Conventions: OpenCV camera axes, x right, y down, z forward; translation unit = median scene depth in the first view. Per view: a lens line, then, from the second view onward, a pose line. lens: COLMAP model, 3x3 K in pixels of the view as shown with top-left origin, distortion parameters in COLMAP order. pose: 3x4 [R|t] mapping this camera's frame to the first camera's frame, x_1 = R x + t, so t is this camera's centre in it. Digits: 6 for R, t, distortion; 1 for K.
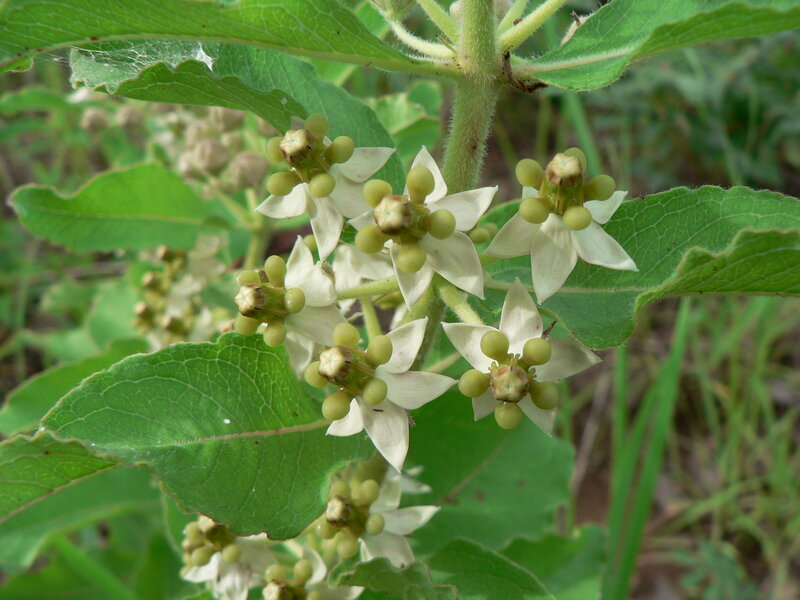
lens RADIAL K [[846.2, 0, 400.0], [0, 846.2, 300.0], [0, 0, 1]] dist [-0.144671, 0.017791]
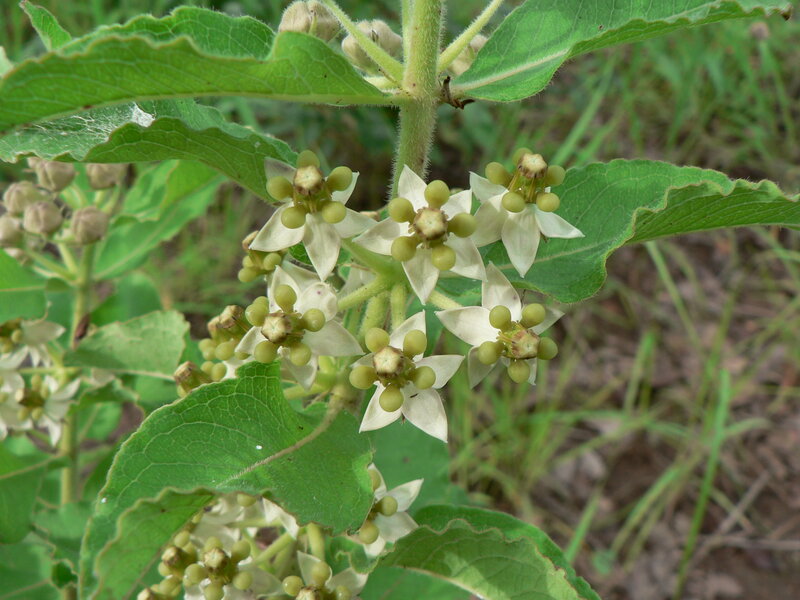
lens RADIAL K [[831.1, 0, 400.0], [0, 831.1, 300.0], [0, 0, 1]] dist [-0.128118, -0.008903]
pose [[0.910607, -0.205513, 0.358553, -0.412109], [0.210714, 0.977229, 0.024979, -0.028921], [-0.355521, 0.052806, 0.933175, -0.055825]]
